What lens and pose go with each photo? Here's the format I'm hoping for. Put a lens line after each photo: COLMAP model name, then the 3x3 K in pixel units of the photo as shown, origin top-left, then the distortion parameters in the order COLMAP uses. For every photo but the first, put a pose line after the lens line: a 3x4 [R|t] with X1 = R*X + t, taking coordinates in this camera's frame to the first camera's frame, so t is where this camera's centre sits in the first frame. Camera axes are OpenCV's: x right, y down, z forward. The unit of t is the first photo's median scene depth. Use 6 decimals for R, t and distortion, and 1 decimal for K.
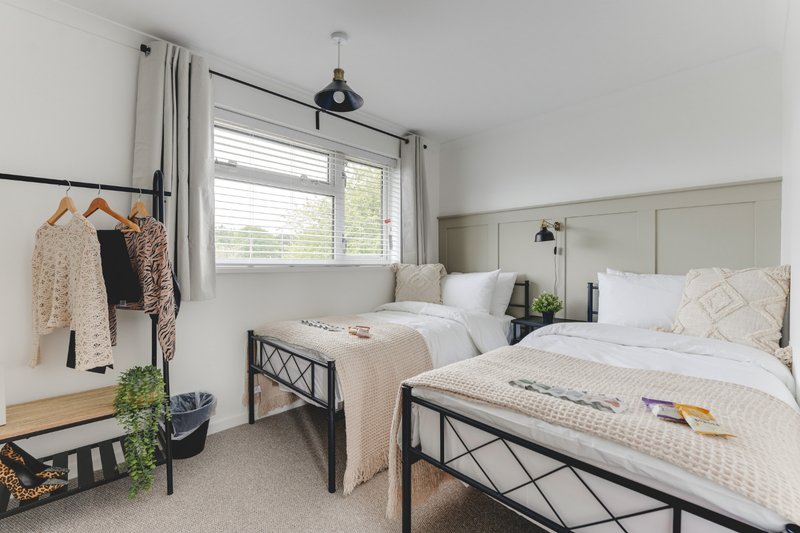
lens RADIAL K [[346.0, 0, 400.1], [0, 346.0, 262.5], [0, 0, 1]] dist [-0.017010, 0.000229]
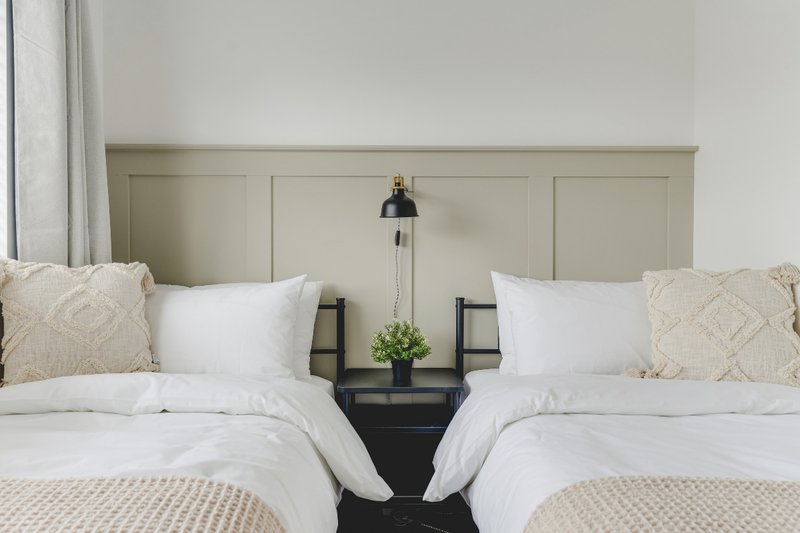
lens RADIAL K [[551.6, 0, 397.5], [0, 551.6, 269.5], [0, 0, 1]] dist [0.020456, -0.008343]
pose [[0.695641, -0.002708, 0.718385, -0.154474], [-0.001245, 0.999987, 0.004975, 0.009246], [-0.718389, -0.004355, 0.695628, 0.460589]]
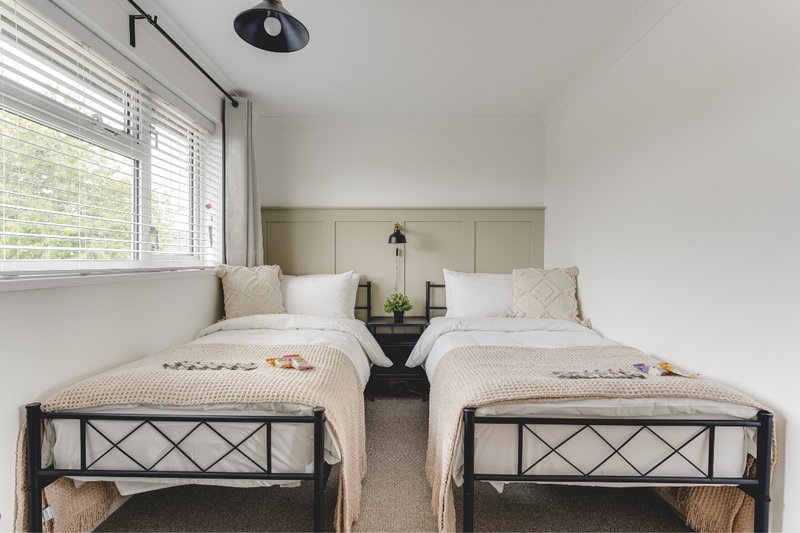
lens RADIAL K [[372.0, 0, 394.4], [0, 372.0, 261.8], [0, 0, 1]] dist [-0.008603, -0.000579]
pose [[0.711921, -0.002785, 0.702254, -0.376614], [-0.000935, 0.999987, 0.004913, -0.011359], [-0.702259, -0.004154, 0.711910, 0.218600]]
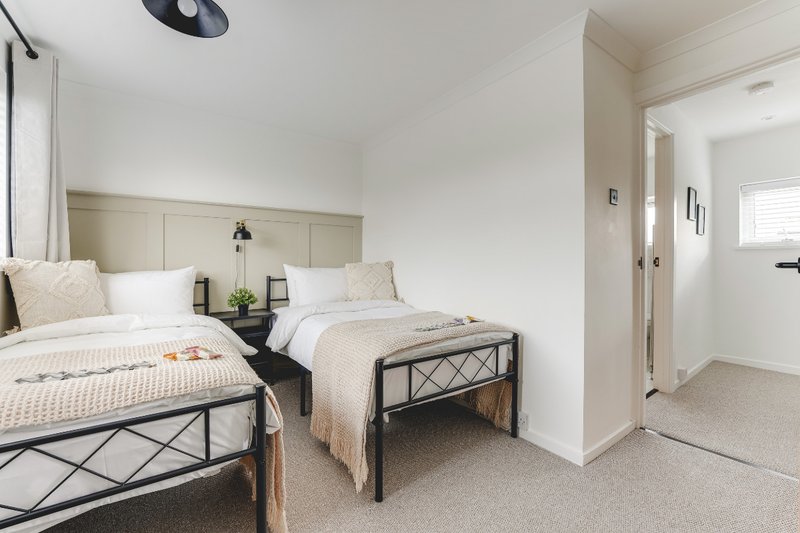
lens RADIAL K [[330.9, 0, 399.5], [0, 330.9, 260.4], [0, 0, 1]] dist [-0.018649, -0.000015]
pose [[0.165943, 0.004728, 0.986124, -0.521948], [0.001335, 0.999987, -0.005019, 0.009967], [-0.986134, 0.002149, 0.165934, 0.355326]]
